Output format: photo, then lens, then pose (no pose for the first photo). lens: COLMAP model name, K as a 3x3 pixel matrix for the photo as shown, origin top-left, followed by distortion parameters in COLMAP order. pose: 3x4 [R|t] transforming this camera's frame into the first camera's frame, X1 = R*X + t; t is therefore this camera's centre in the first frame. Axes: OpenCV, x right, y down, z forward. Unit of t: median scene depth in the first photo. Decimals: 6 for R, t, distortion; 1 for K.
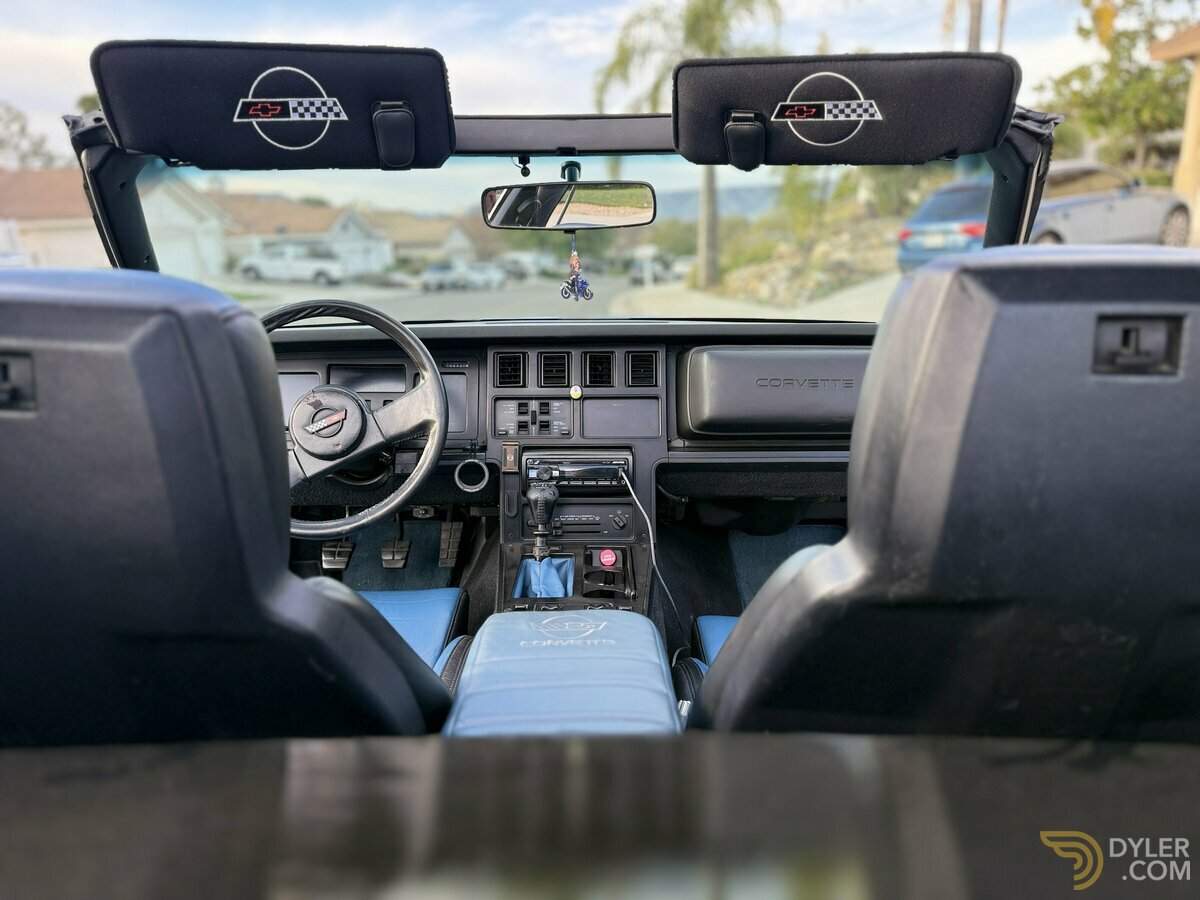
lens RADIAL K [[853.7, 0, 600.0], [0, 853.7, 450.0], [0, 0, 1]] dist [0.063340, -0.067175]
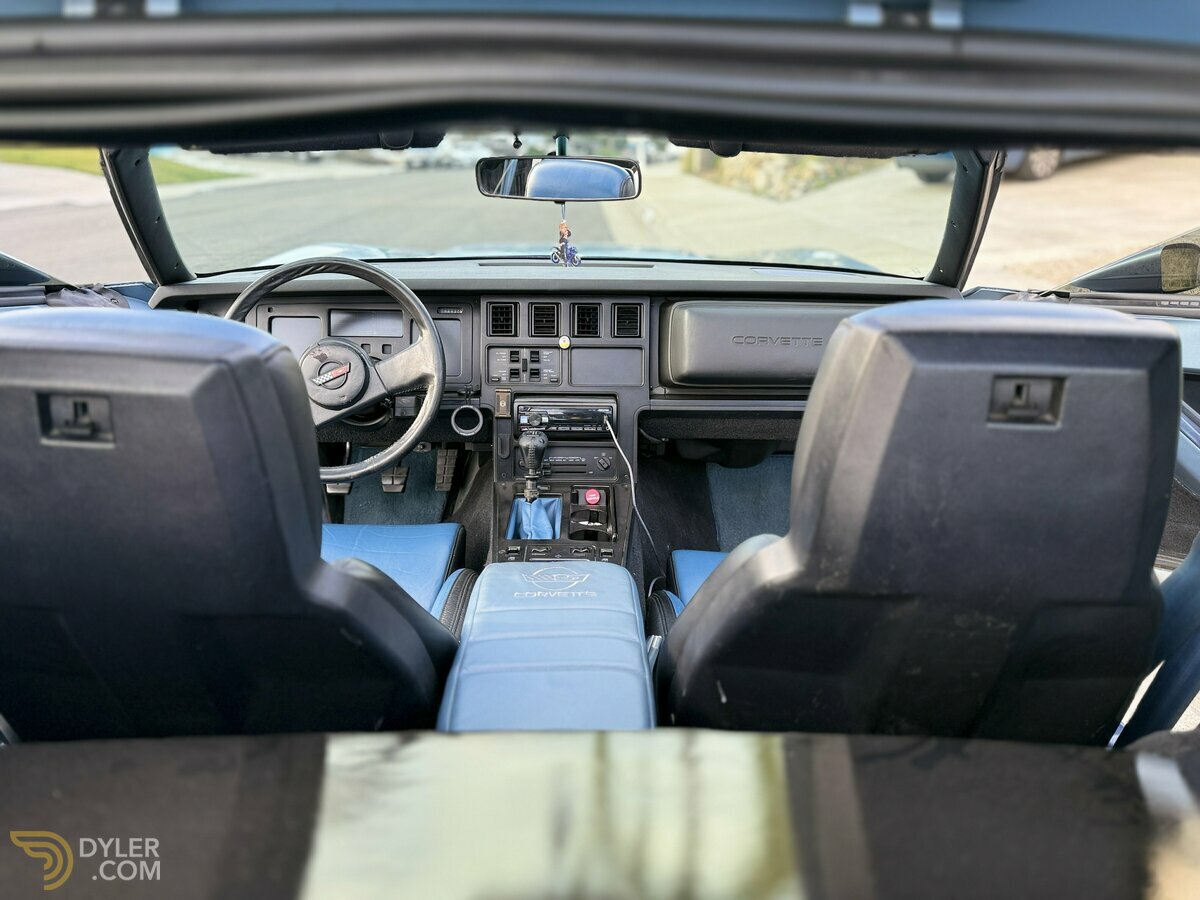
lens RADIAL K [[853.7, 0, 600.0], [0, 853.7, 450.0], [0, 0, 1]] dist [0.063340, -0.067175]
pose [[0.999839, 0.011479, 0.013824, 0.003070], [-0.013185, 0.991371, 0.130422, -0.078578], [-0.012208, -0.130583, 0.991362, -0.078359]]
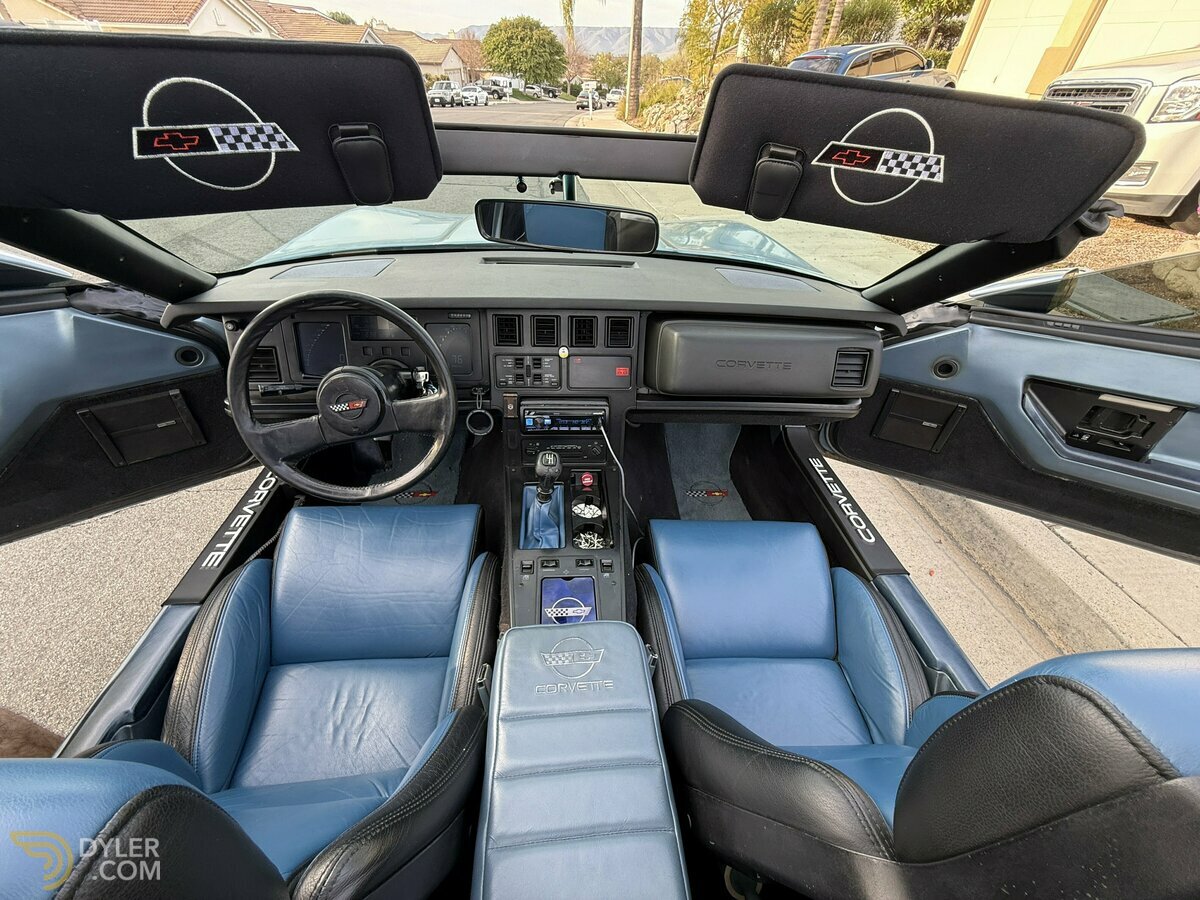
lens RADIAL K [[488.2, 0, 588.9], [0, 488.2, 443.0], [0, 0, 1]] dist [0.020272, 0.000096]
pose [[0.997495, 0.002439, 0.070695, -0.043453], [-0.030567, 0.916142, 0.399687, -0.239711], [-0.063791, -0.400846, 0.913922, 0.339609]]
